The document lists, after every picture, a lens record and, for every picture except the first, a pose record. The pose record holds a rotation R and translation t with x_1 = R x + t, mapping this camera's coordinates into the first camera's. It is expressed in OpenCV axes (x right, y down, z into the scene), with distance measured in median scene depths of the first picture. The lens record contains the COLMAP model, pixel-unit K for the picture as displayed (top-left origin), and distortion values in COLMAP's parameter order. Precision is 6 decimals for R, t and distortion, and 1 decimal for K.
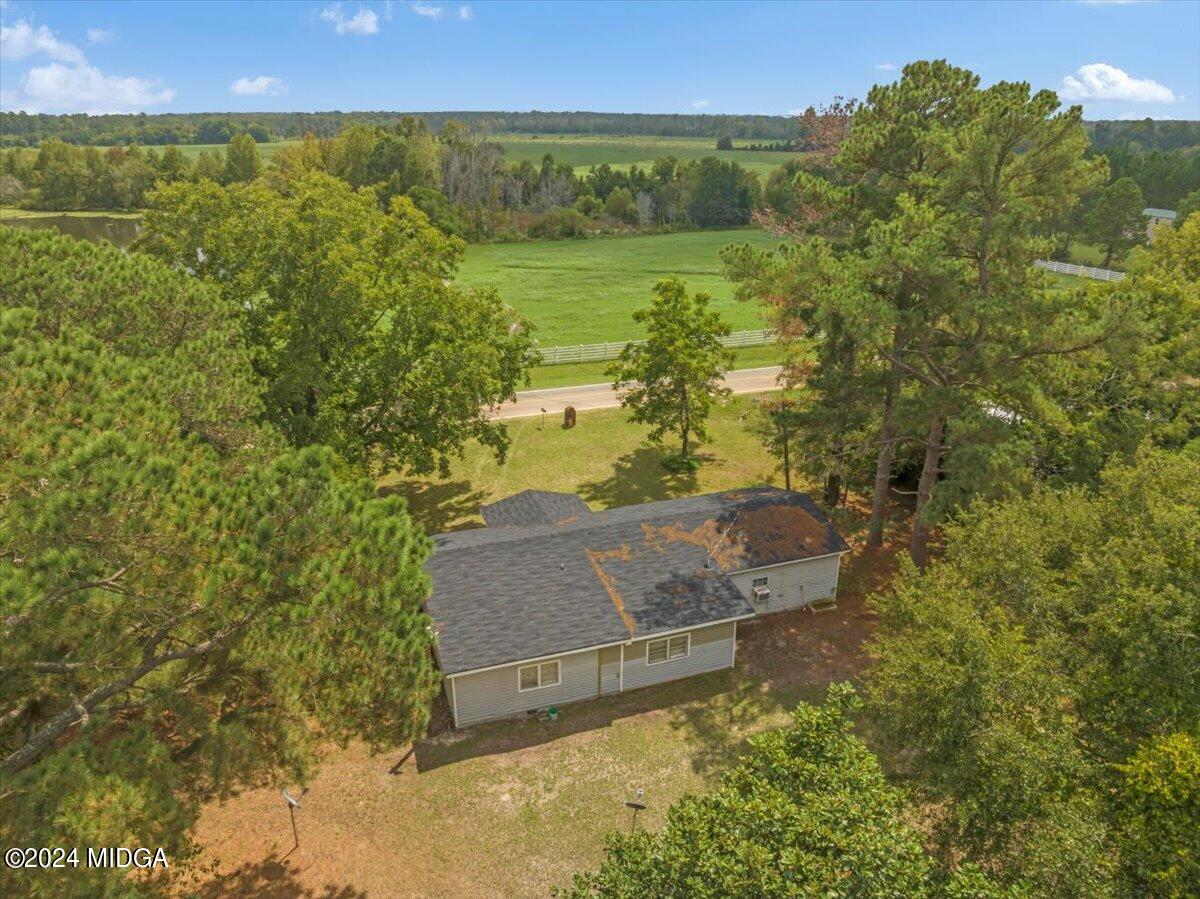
lens RADIAL K [[845.4, 0, 598.9], [0, 845.4, 451.8], [0, 0, 1]] dist [-0.048088, 0.030440]
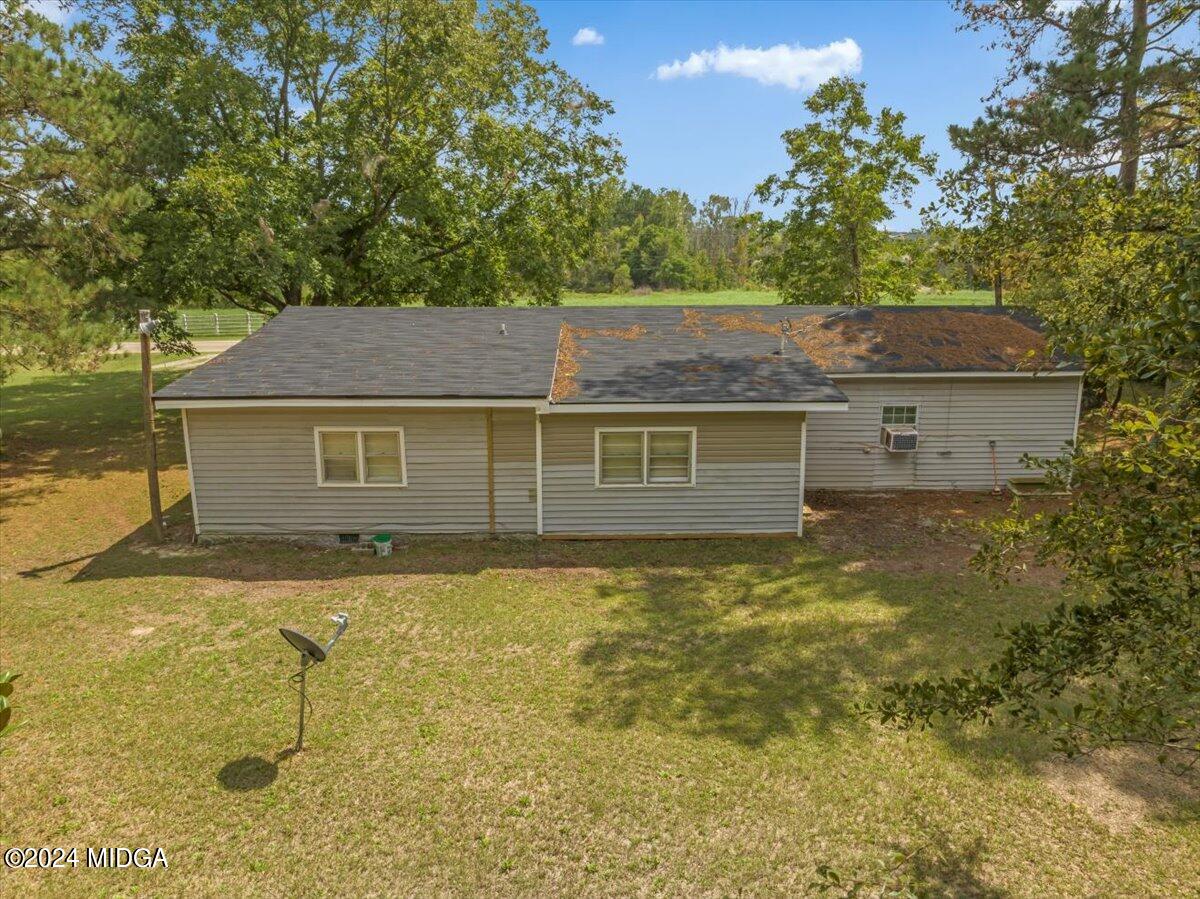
lens RADIAL K [[845.4, 0, 597.0], [0, 845.4, 447.6], [0, 0, 1]] dist [-0.048088, 0.030440]
pose [[0.944214, 0.064135, -0.323028, 0.199717], [-0.110542, 0.985670, -0.127416, 0.278039], [0.310227, 0.156016, 0.937773, 0.520766]]
